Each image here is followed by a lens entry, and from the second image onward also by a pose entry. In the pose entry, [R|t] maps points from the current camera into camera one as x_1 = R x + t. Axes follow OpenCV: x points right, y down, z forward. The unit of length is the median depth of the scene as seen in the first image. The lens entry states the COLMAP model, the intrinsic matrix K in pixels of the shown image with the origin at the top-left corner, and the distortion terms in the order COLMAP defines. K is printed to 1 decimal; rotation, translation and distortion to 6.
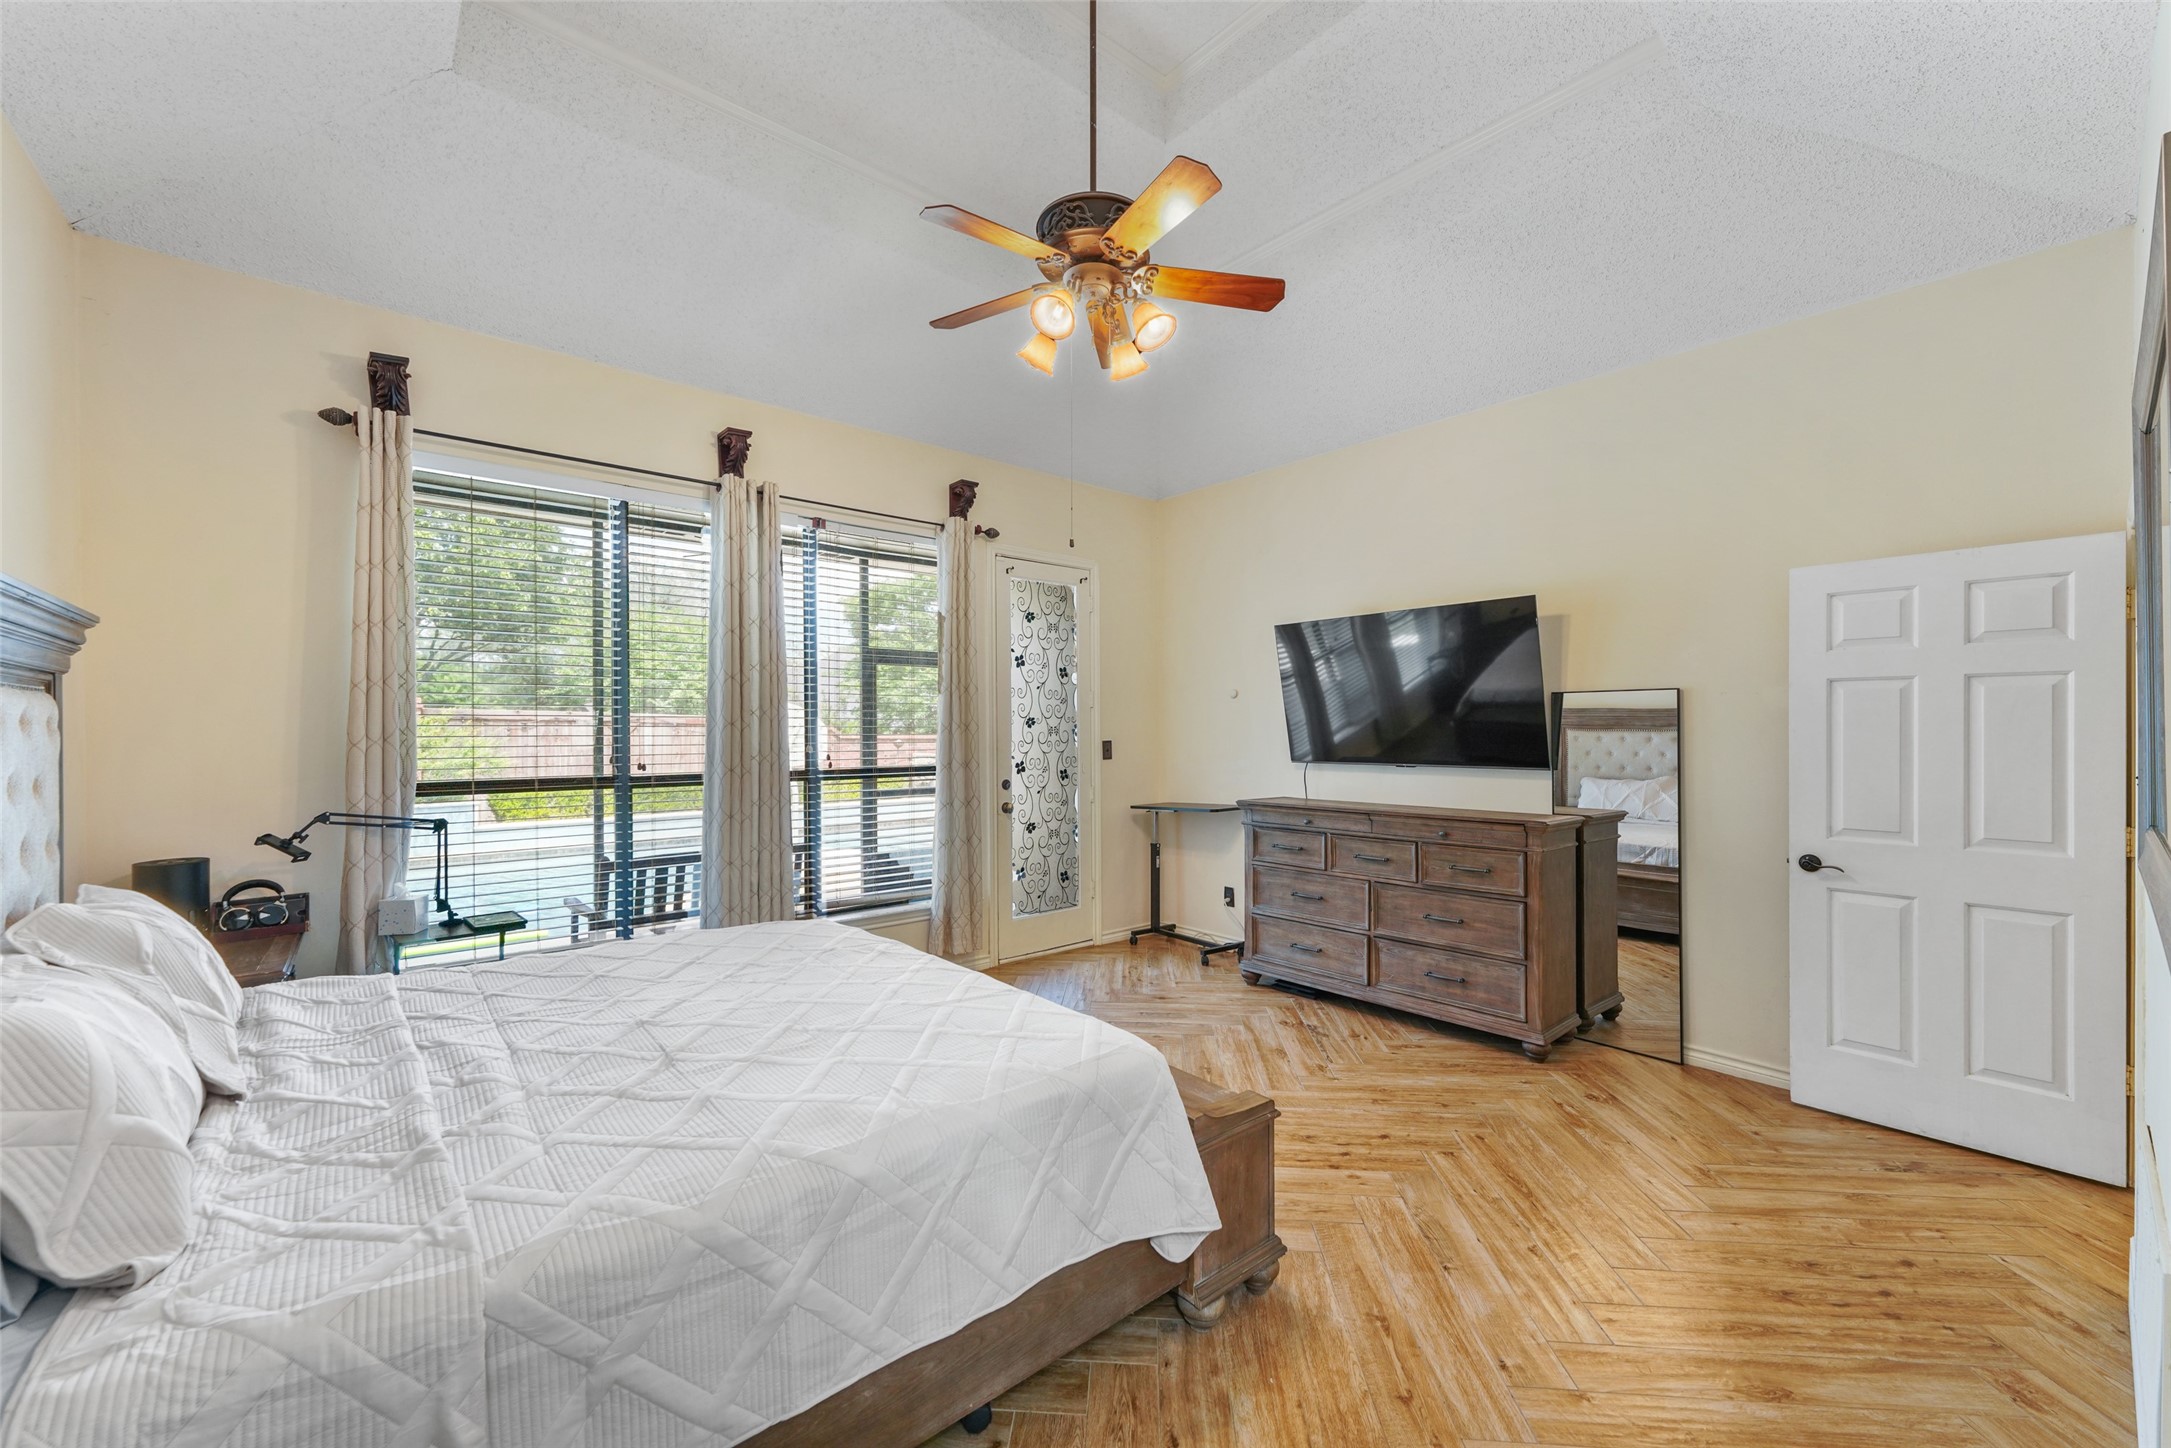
lens RADIAL K [[857.7, 0, 1049.9], [0, 857.7, 725.9], [0, 0, 1]] dist [0.003909, -0.000937]
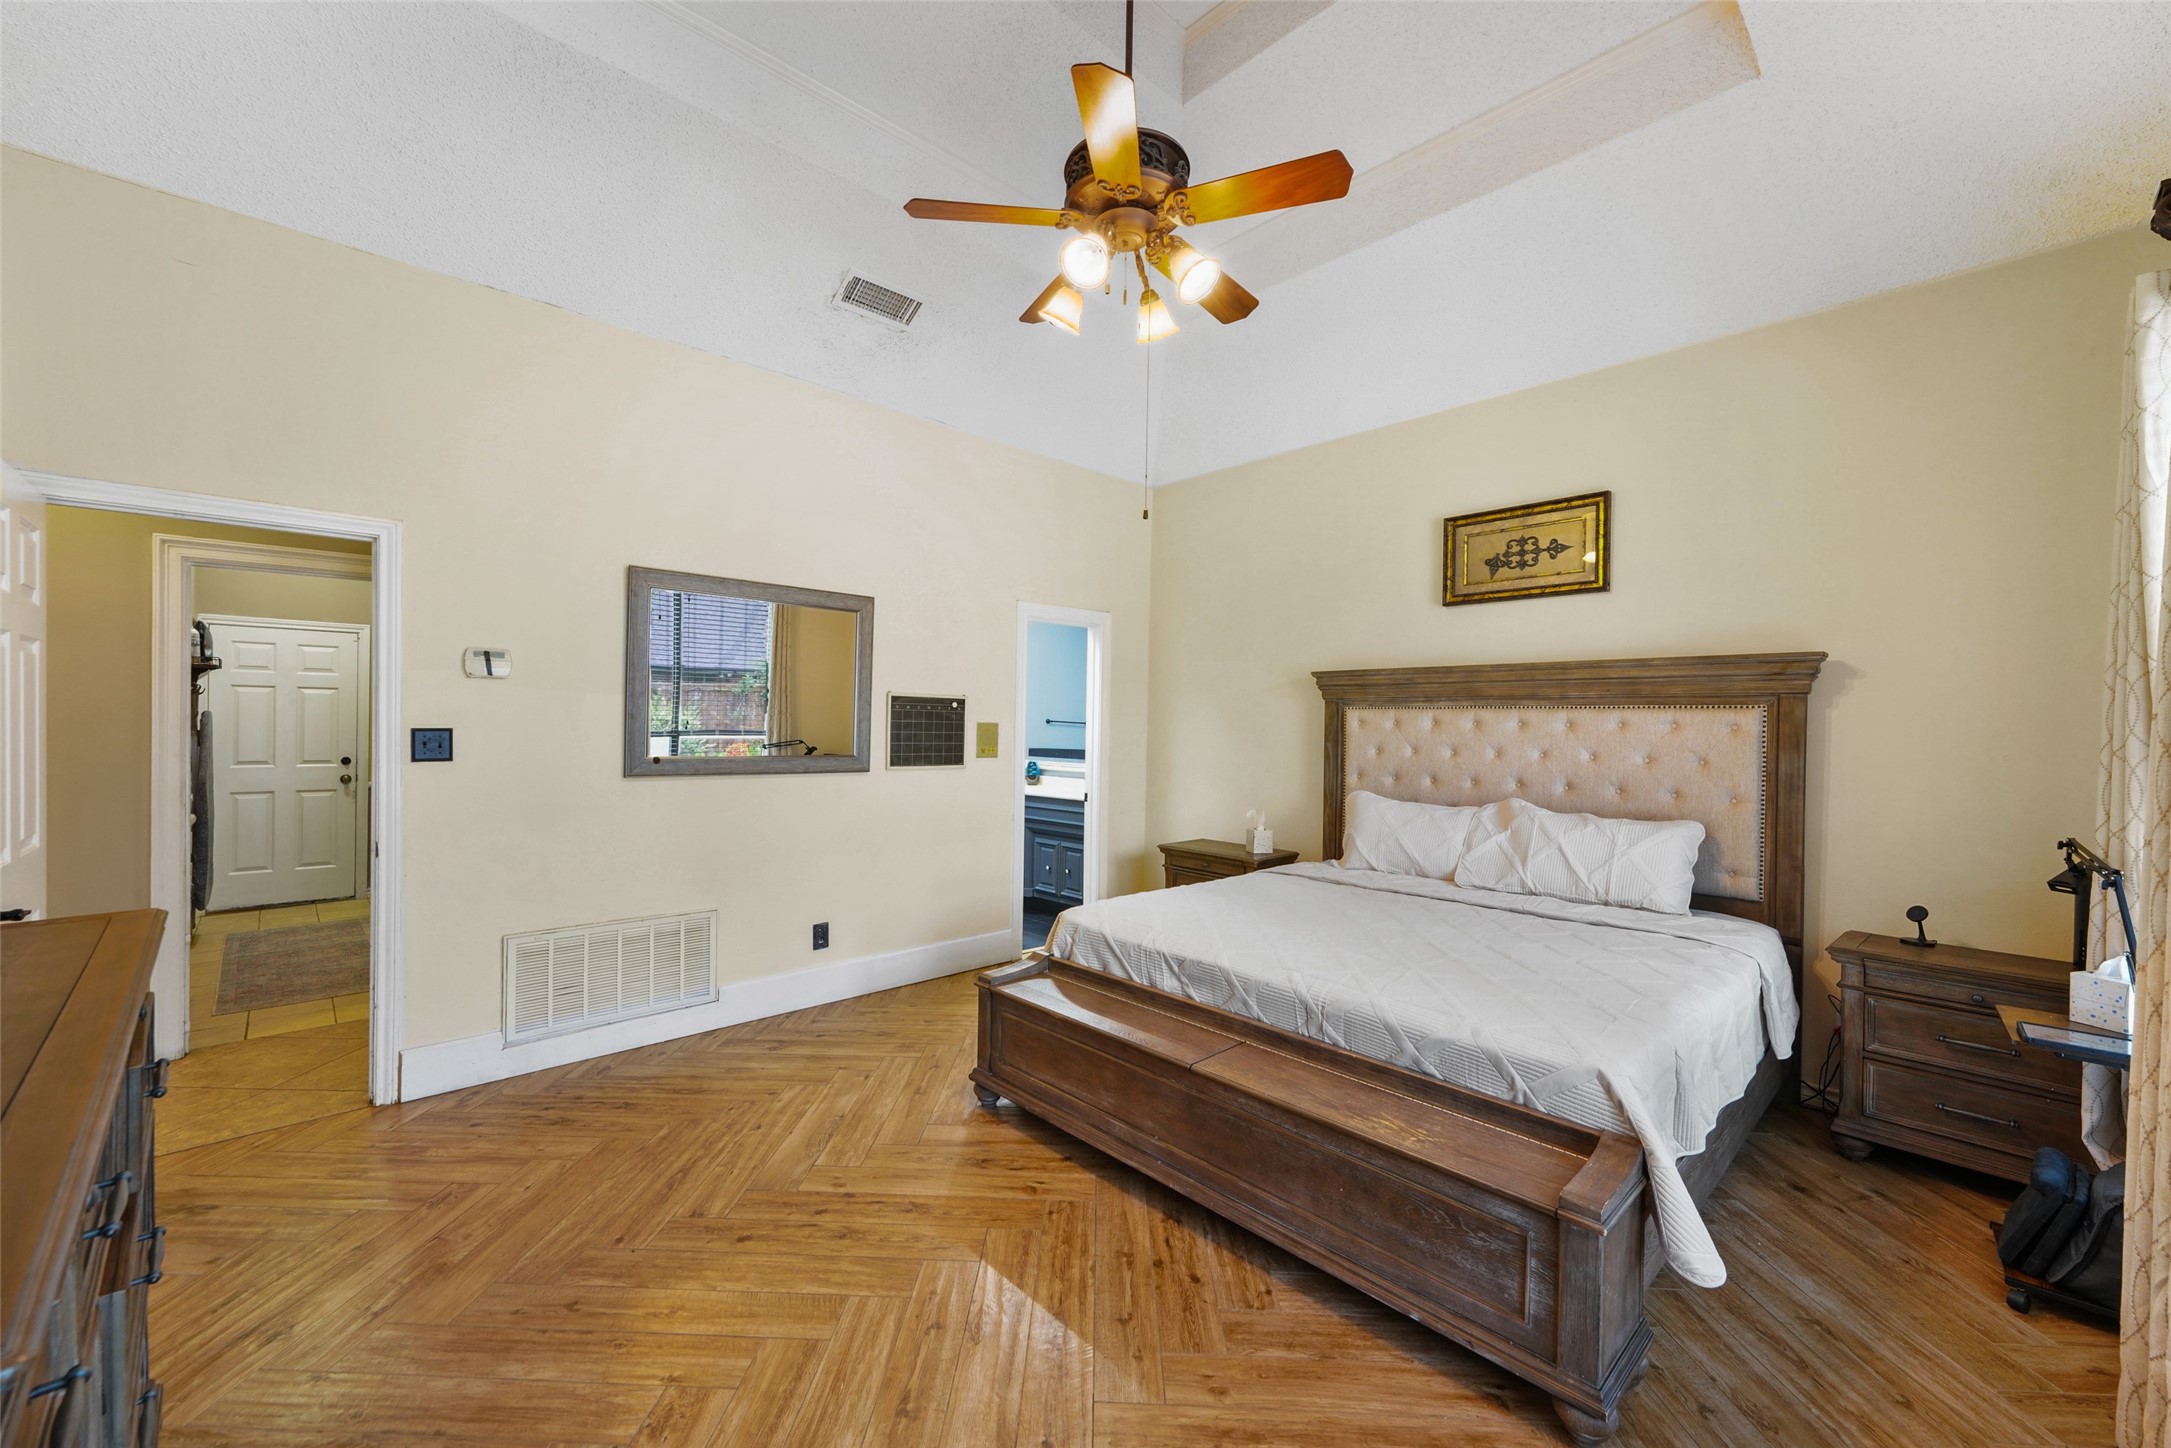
lens RADIAL K [[857.7, 0, 1068.3], [0, 857.7, 726.8], [0, 0, 1]] dist [0.003909, -0.000937]
pose [[-0.998022, -0.014624, -0.061137, 0.133918], [-0.014862, 0.999884, 0.003446, 0.006503], [0.061080, 0.004348, -0.998123, 1.599117]]
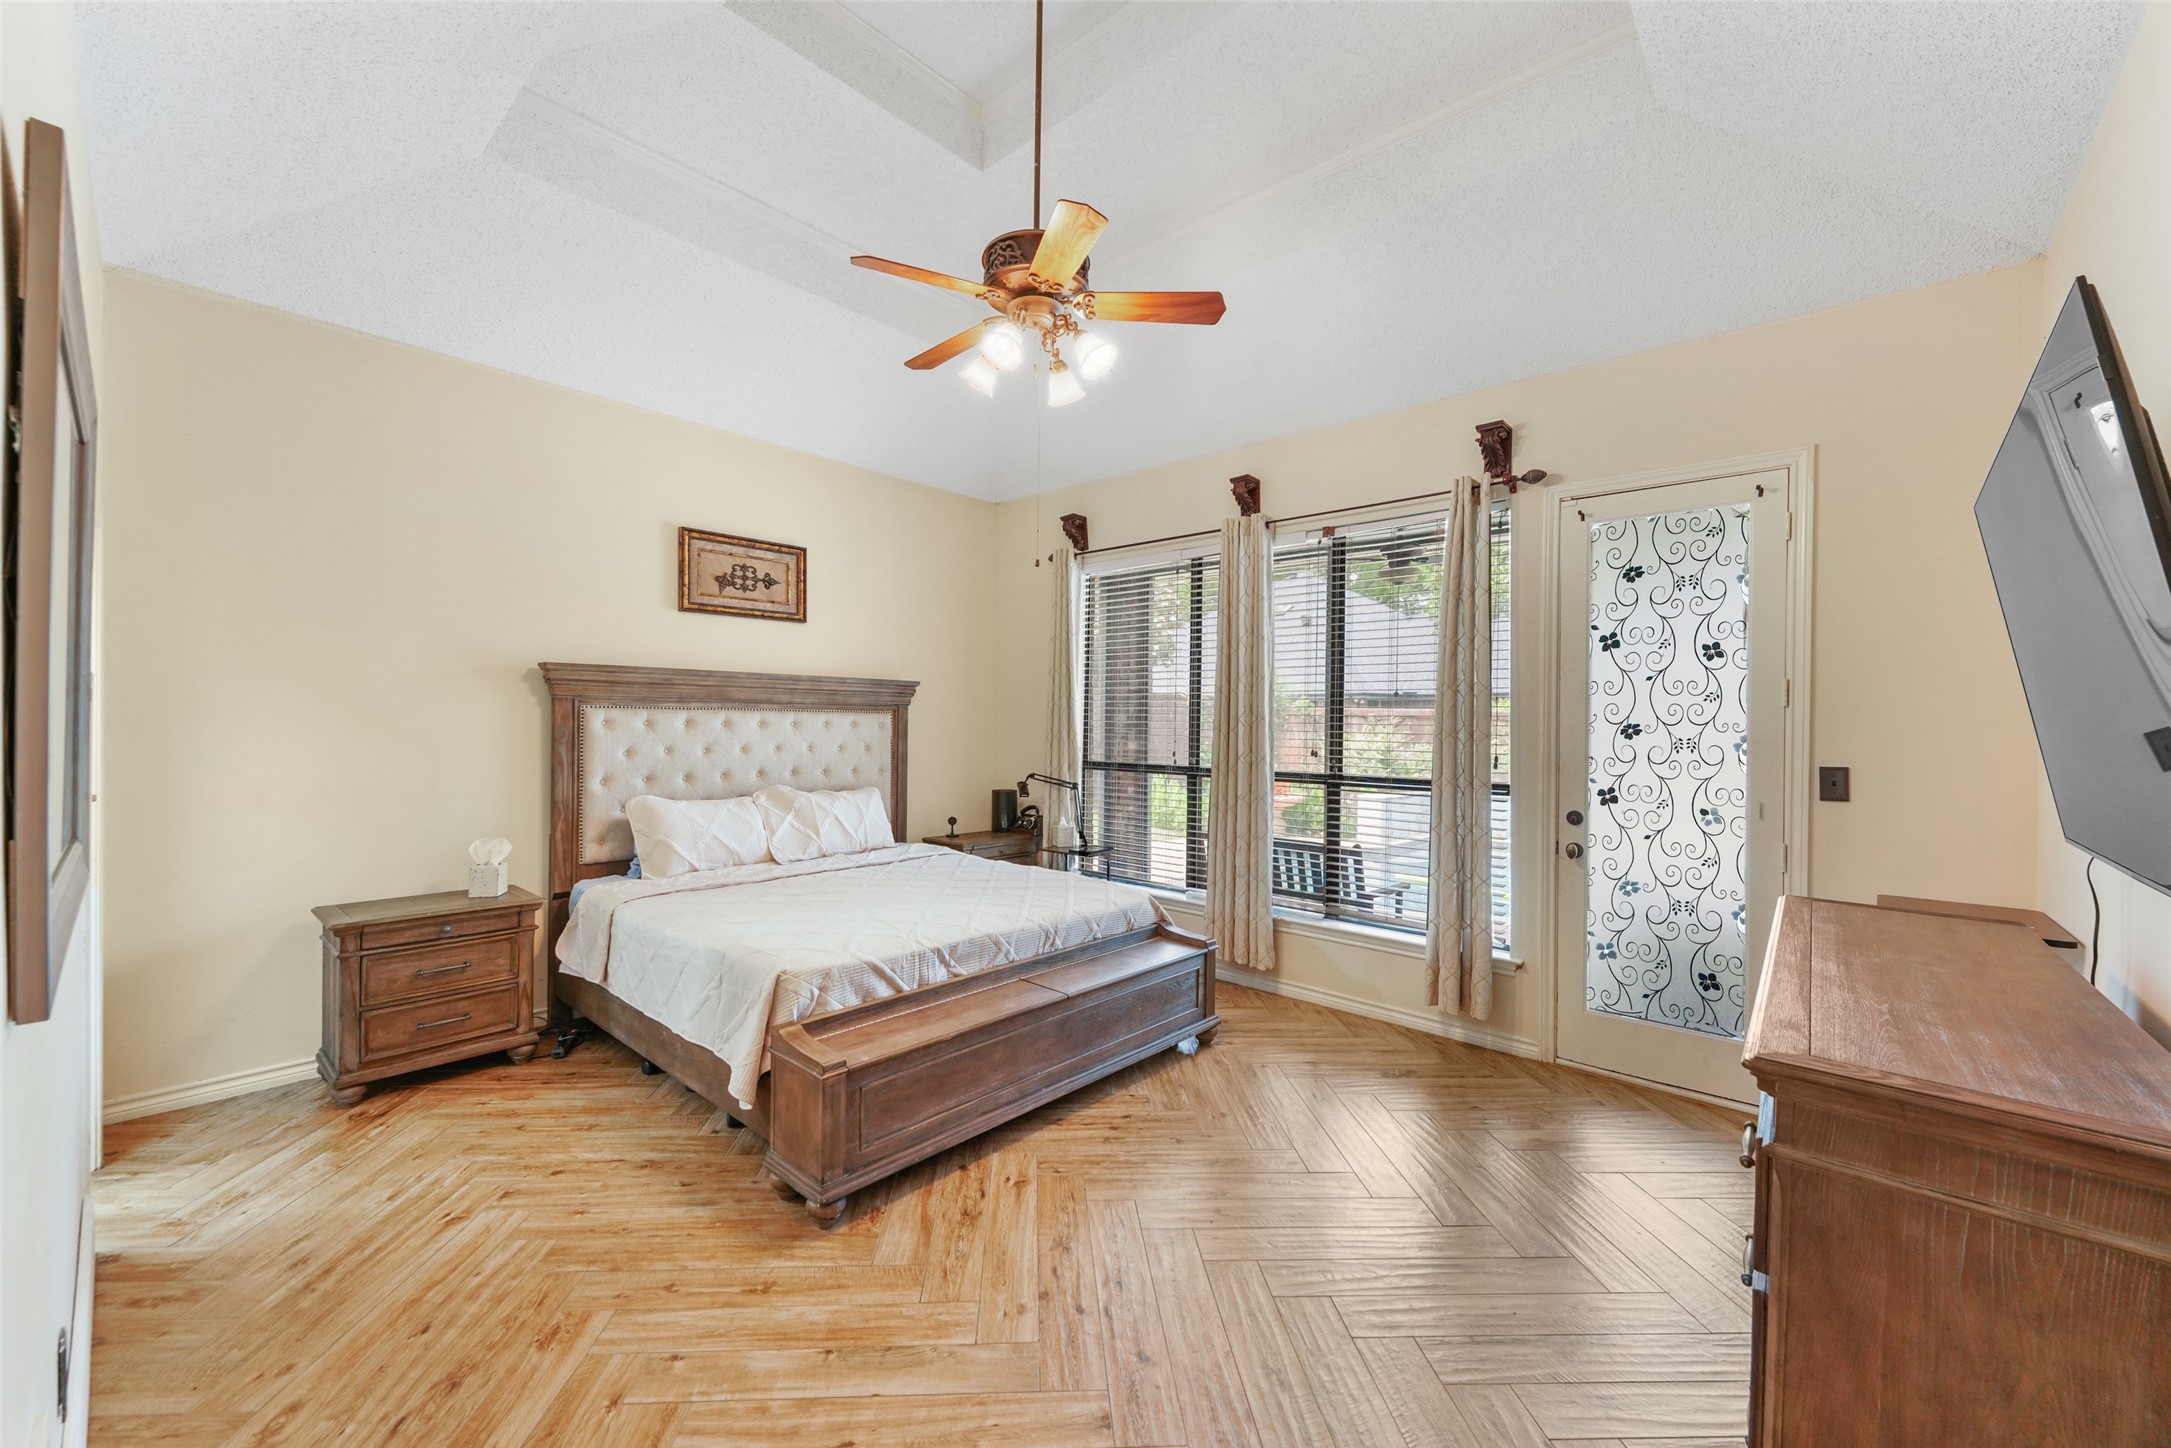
lens RADIAL K [[857.7, 0, 1076.3], [0, 857.7, 723.2], [0, 0, 1]] dist [0.003909, -0.000937]
pose [[0.146998, 0.004937, -0.989125, 0.925339], [-0.009615, 0.999947, 0.003562, -0.013490], [0.989090, 0.008987, 0.147037, 0.755147]]
